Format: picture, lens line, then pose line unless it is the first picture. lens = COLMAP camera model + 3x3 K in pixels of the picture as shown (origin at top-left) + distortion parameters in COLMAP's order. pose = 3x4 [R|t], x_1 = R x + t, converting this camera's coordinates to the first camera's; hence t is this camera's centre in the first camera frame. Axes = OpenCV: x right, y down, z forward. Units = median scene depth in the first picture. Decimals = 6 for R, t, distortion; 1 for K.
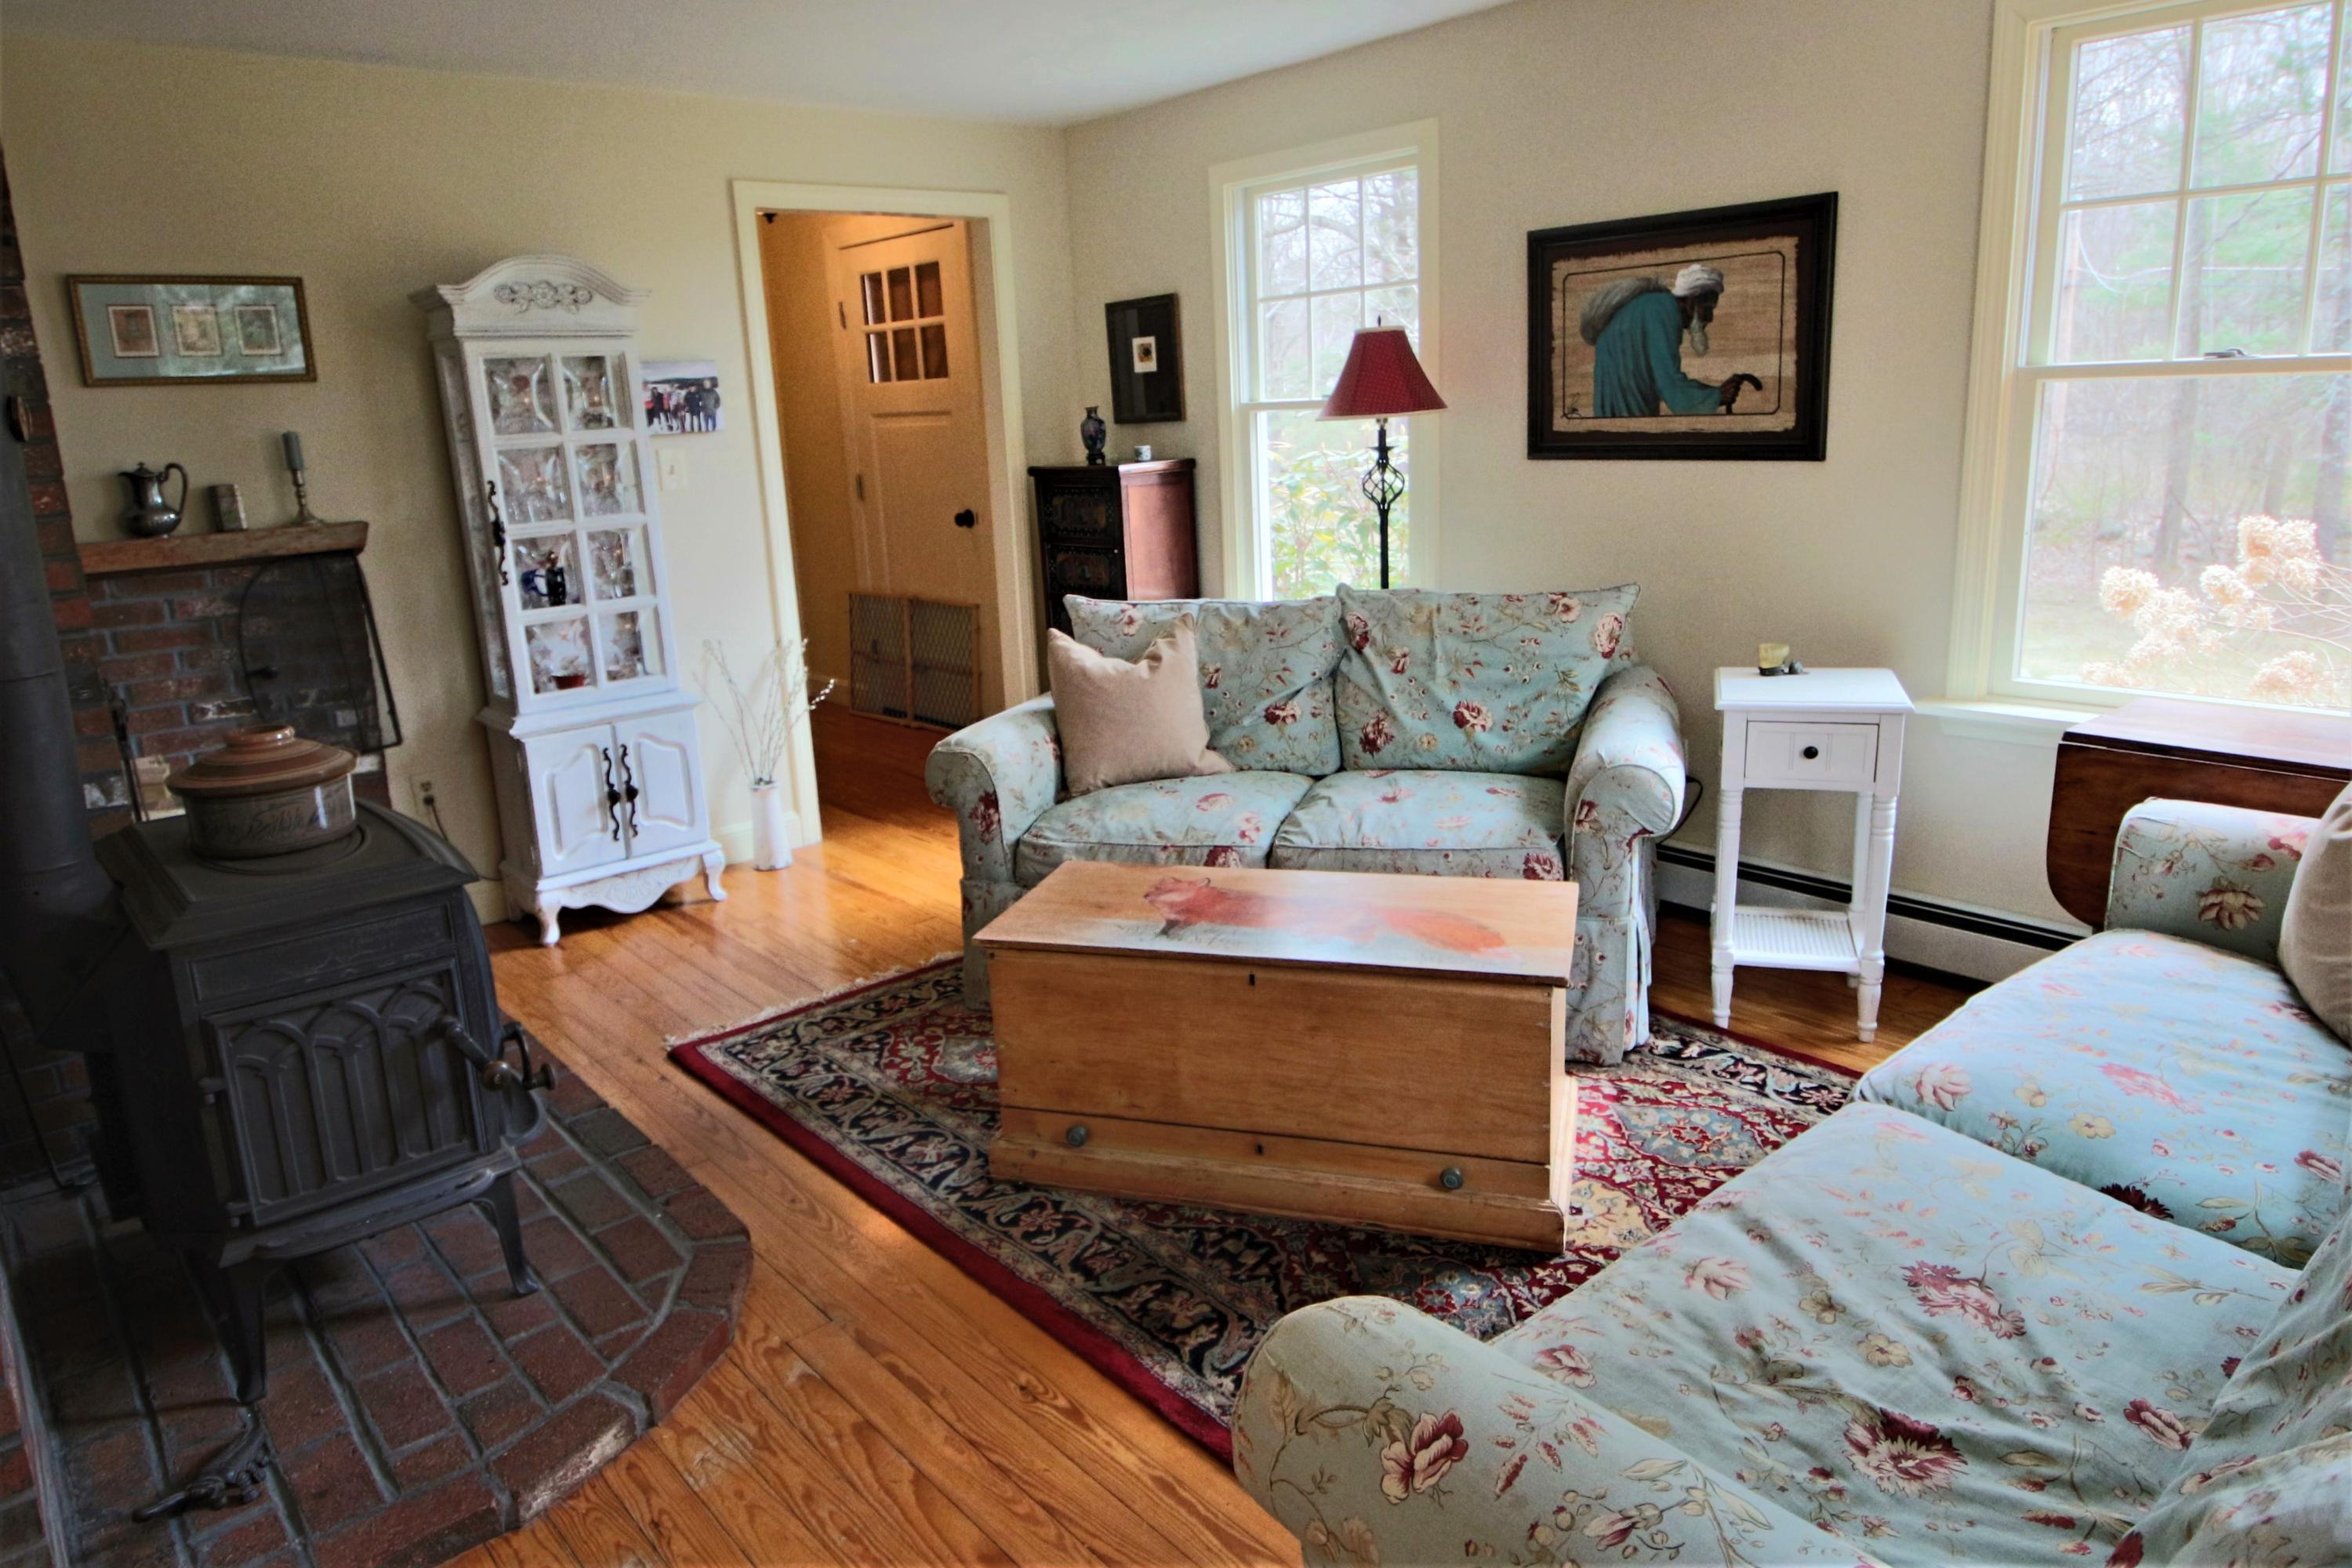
lens RADIAL K [[1473.6, 0, 1160.4], [0, 1473.6, 770.9], [0, 0, 1]] dist [0.029564, -0.010832]
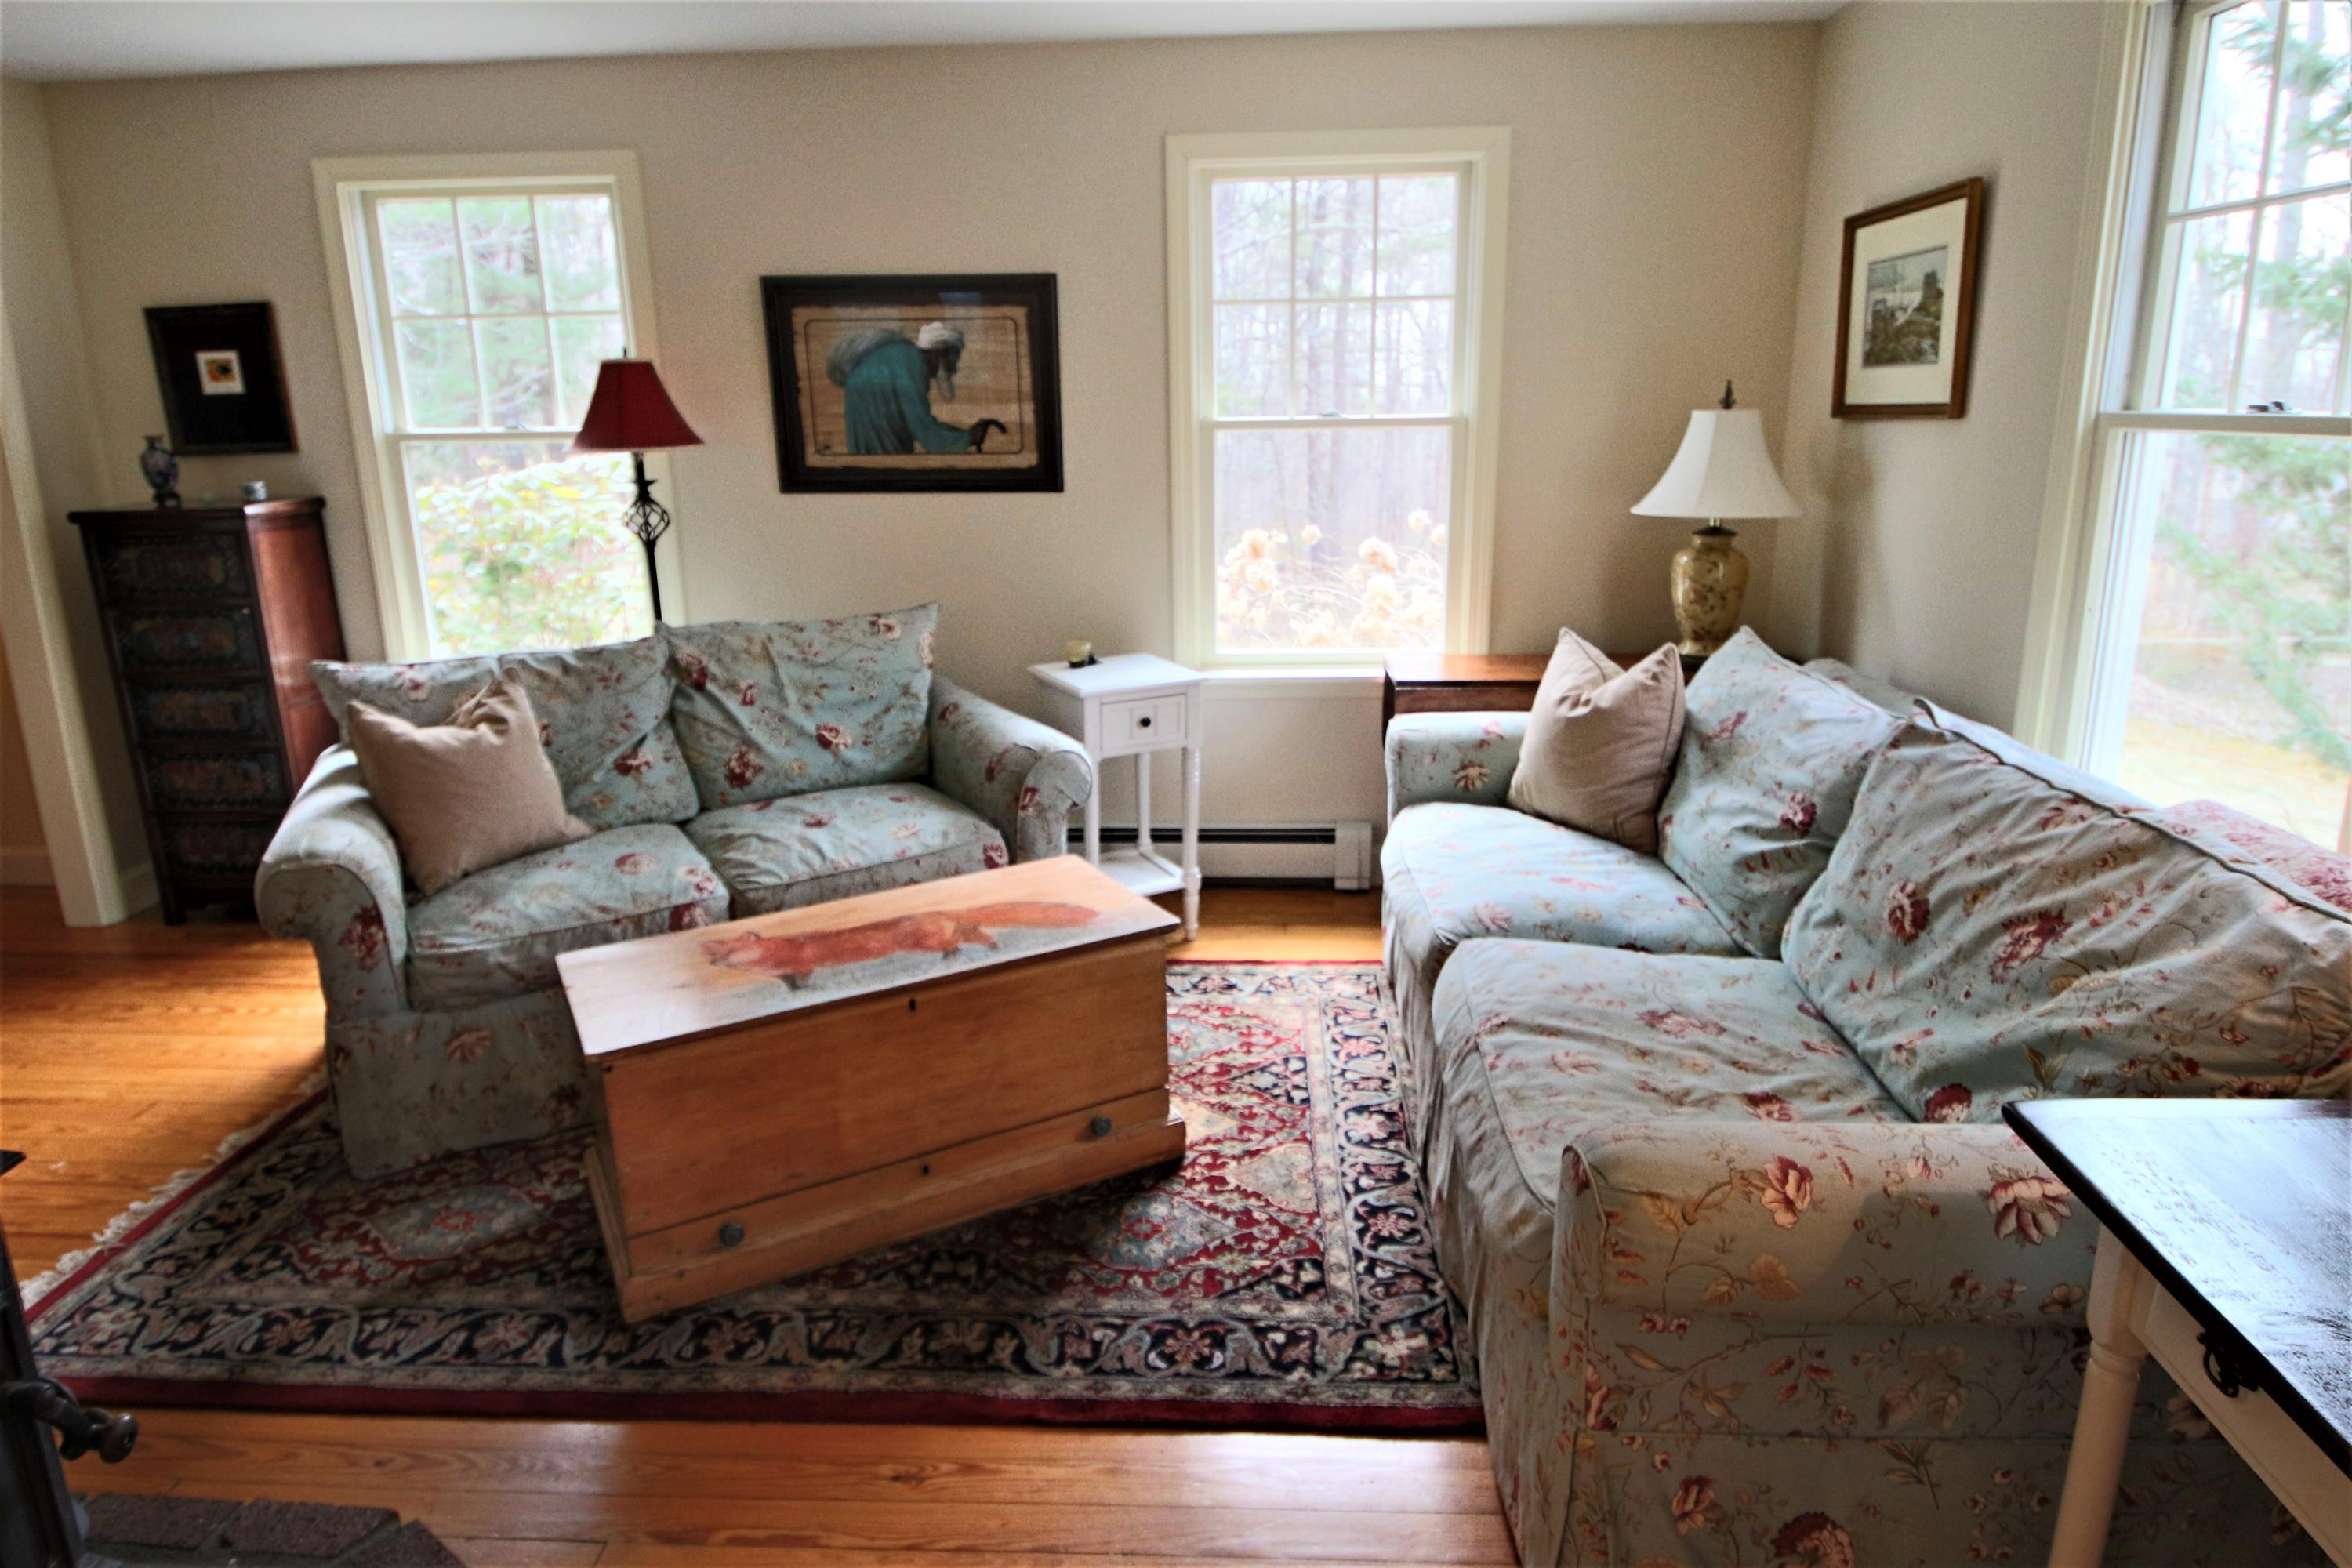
lens RADIAL K [[1382.9, 0, 1167.4], [0, 1382.9, 782.9], [0, 0, 1]] dist [0.005377, -0.015941]
pose [[0.683184, -0.158074, 0.712933, -0.336086], [0.162188, 0.984752, 0.062922, -0.028062], [-0.712008, 0.072641, 0.698404, 0.148047]]
